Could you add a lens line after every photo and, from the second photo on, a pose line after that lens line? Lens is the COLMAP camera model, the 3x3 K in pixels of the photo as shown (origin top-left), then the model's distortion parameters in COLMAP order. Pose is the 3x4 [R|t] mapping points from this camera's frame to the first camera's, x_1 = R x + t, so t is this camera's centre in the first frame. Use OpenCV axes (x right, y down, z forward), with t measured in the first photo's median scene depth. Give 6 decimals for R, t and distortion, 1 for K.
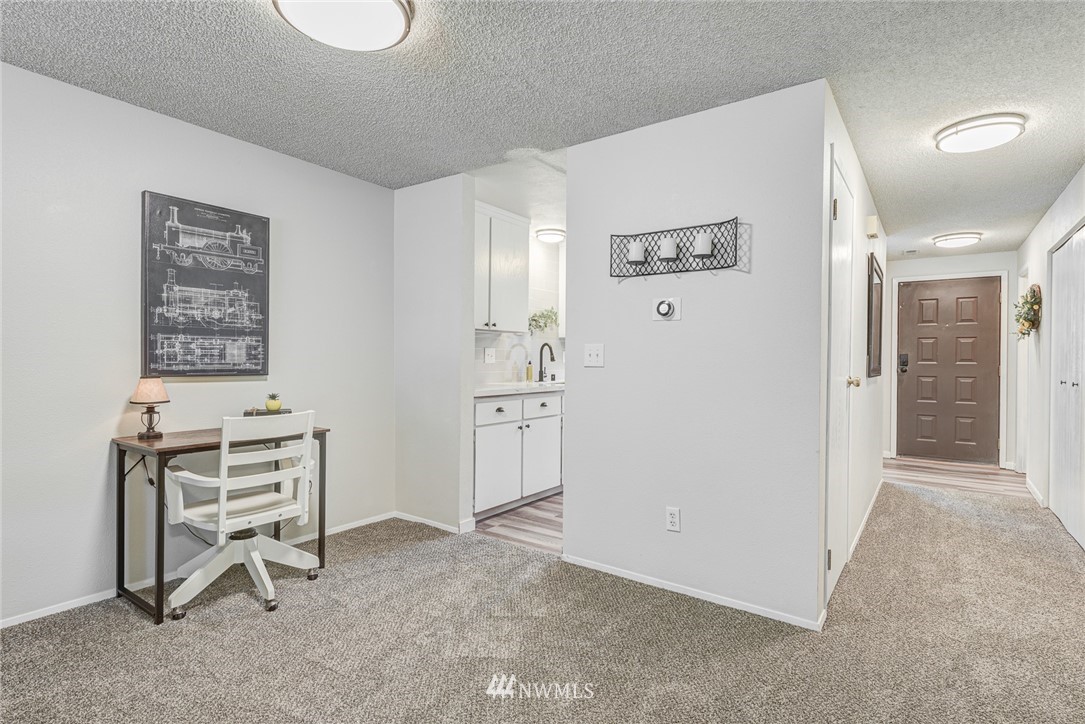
lens RADIAL K [[540.9, 0, 544.2], [0, 540.9, 362.1], [0, 0, 1]] dist [0.011136, -0.003730]
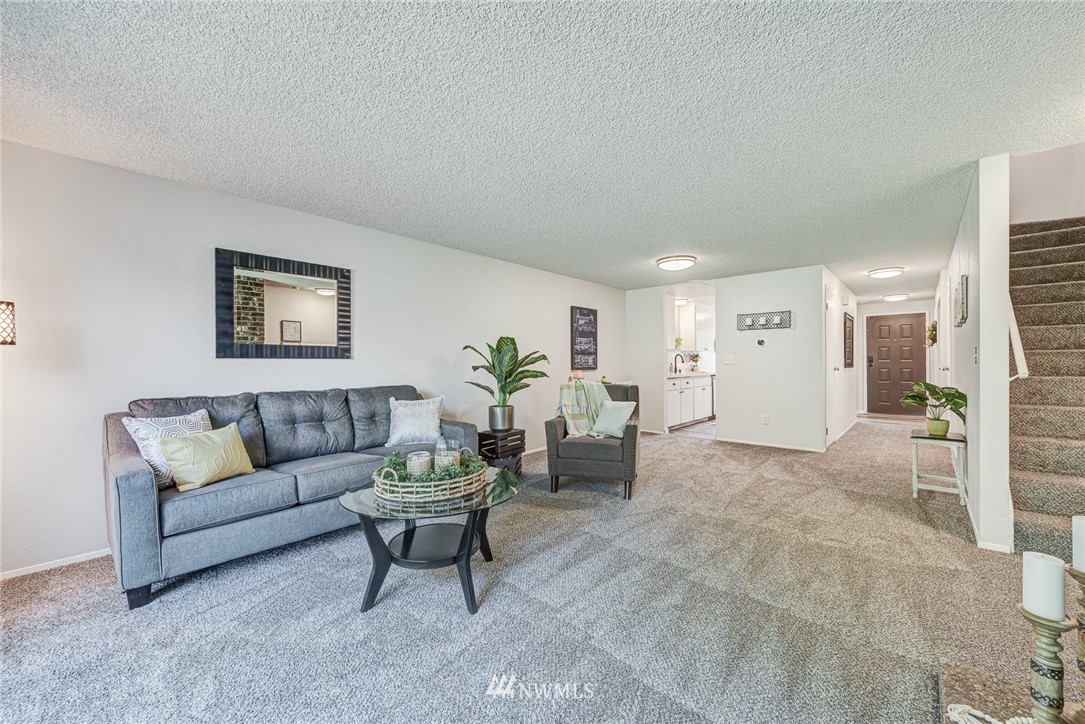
lens RADIAL K [[426.0, 0, 545.0], [0, 426.0, 364.2], [0, 0, 1]] dist [0.013169, -0.002811]
pose [[0.994828, -0.015811, -0.100340, -0.572679], [0.015426, 0.999870, -0.004617, 0.004261], [0.100400, 0.003045, 0.994942, -1.107532]]
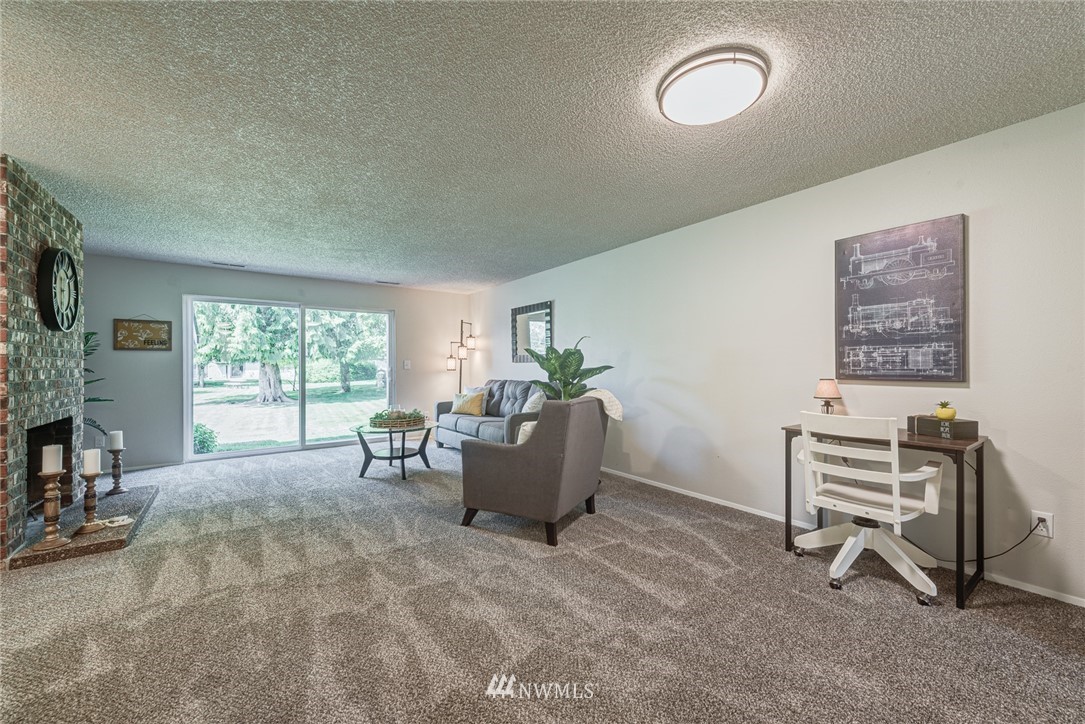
lens RADIAL K [[426.0, 0, 548.8], [0, 426.0, 363.6], [0, 0, 1]] dist [0.013169, -0.002811]
pose [[-0.308721, -0.012996, -0.951064, 0.426172], [-0.003568, 0.999915, -0.012505, 0.004129], [0.951146, -0.000467, -0.308742, 0.569688]]
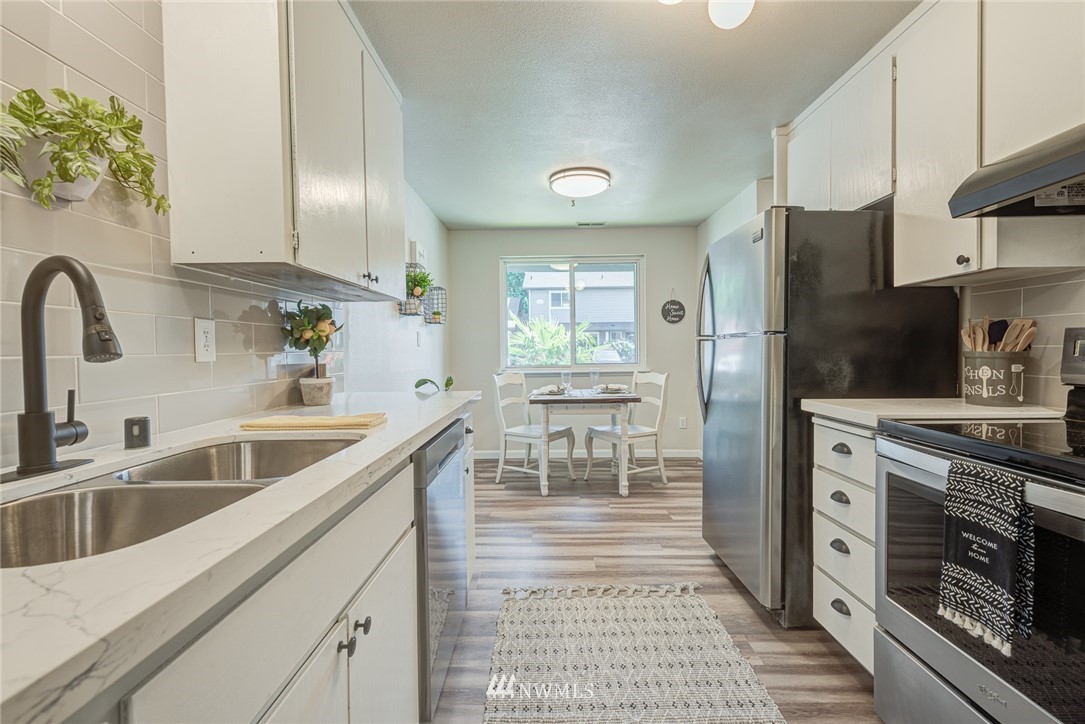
lens RADIAL K [[482.3, 0, 548.0], [0, 482.3, 361.1], [0, 0, 1]] dist [0.010245, -0.000838]
pose [[0.815055, -0.032612, 0.578464, 0.070190], [0.021062, 0.999422, 0.026668, -0.003503], [-0.579000, -0.009553, 0.815272, 1.323737]]
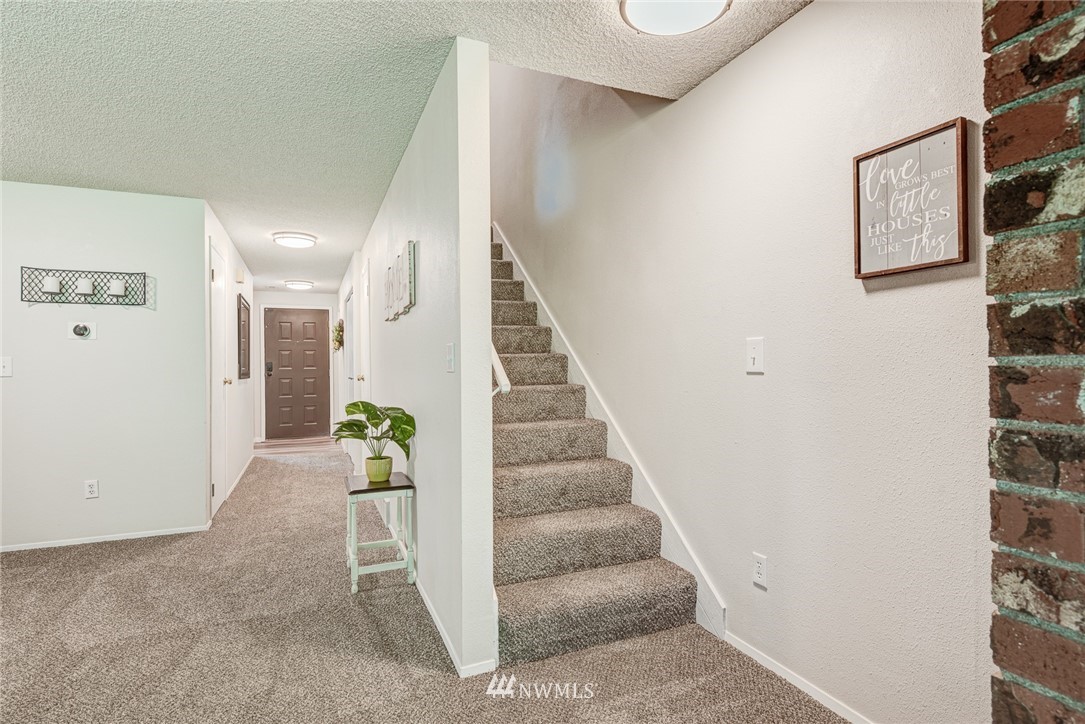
lens RADIAL K [[556.6, 0, 549.8], [0, 556.6, 361.4], [0, 0, 1]] dist [0.007732, -0.003987]
pose [[0.515791, -0.008006, 0.856677, -0.315671], [0.021307, 0.999767, -0.003486, 0.005052], [-0.856450, 0.020051, 0.515841, -0.603365]]
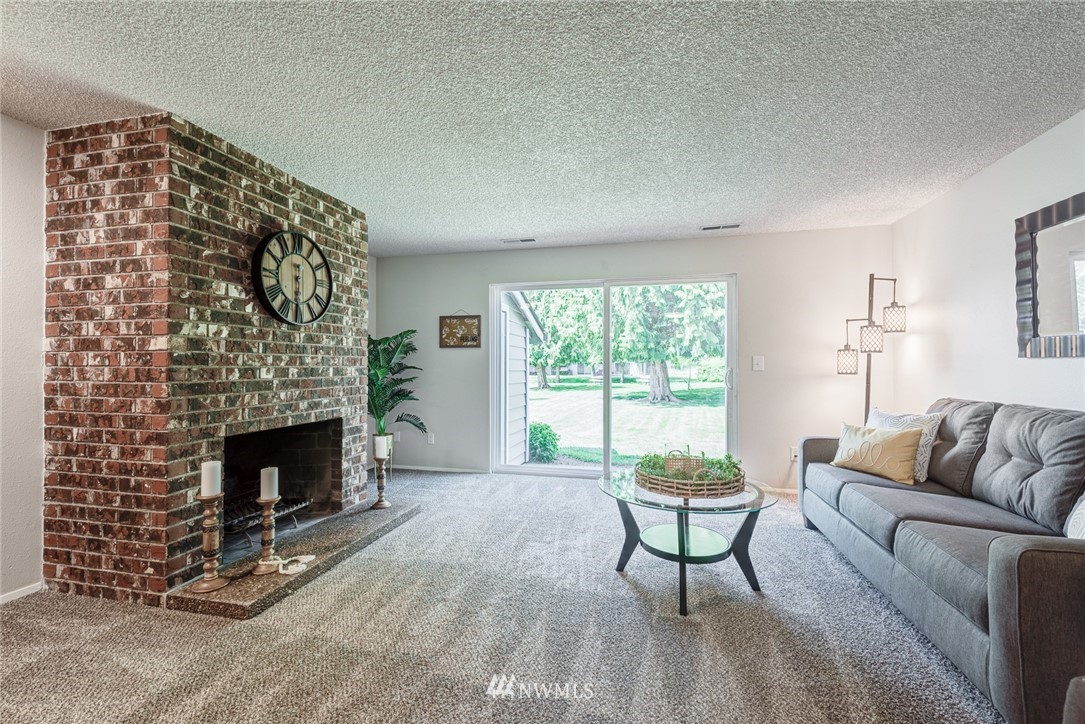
lens RADIAL K [[452.7, 0, 544.6], [0, 452.7, 362.5], [0, 0, 1]] dist [0.012589, -0.003141]
pose [[-0.928916, -0.012848, -0.370067, -0.312027], [-0.011965, 0.999917, -0.004683, -0.002889], [0.370097, 0.000078, -0.928993, 0.243107]]
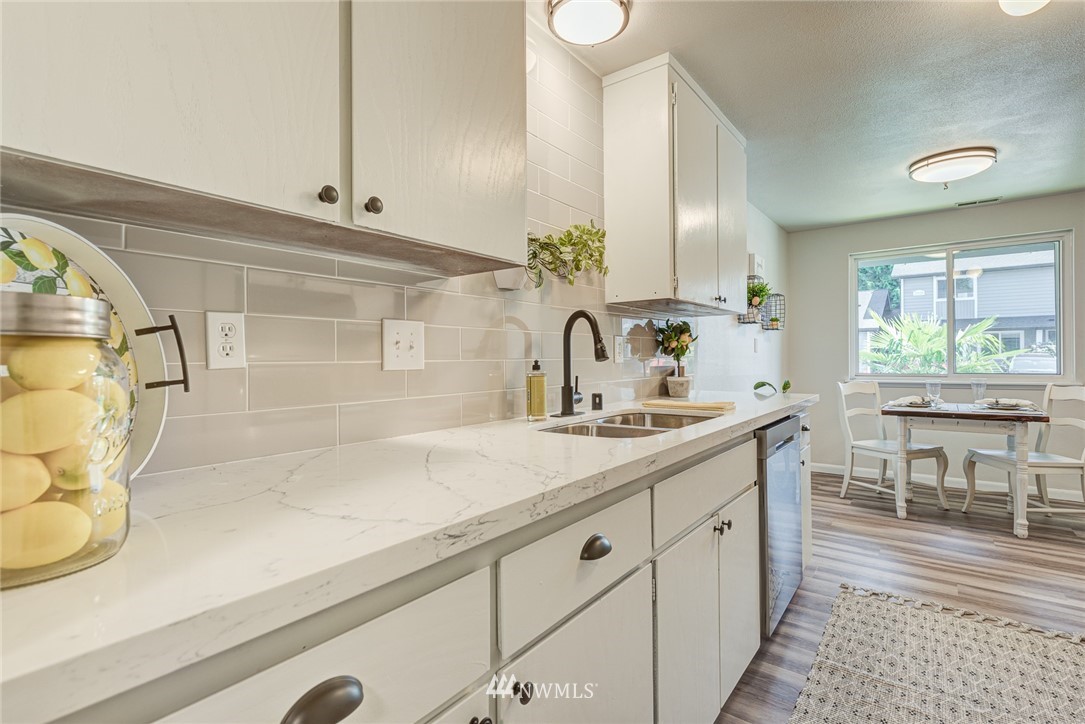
lens RADIAL K [[540.9, 0, 534.3], [0, 540.9, 358.5], [0, 0, 1]] dist [0.011136, -0.003730]
pose [[0.999581, -0.017438, -0.023111, -0.033585], [0.017364, 0.999844, -0.003366, -0.003811], [0.023166, 0.002963, 0.999727, 1.080860]]
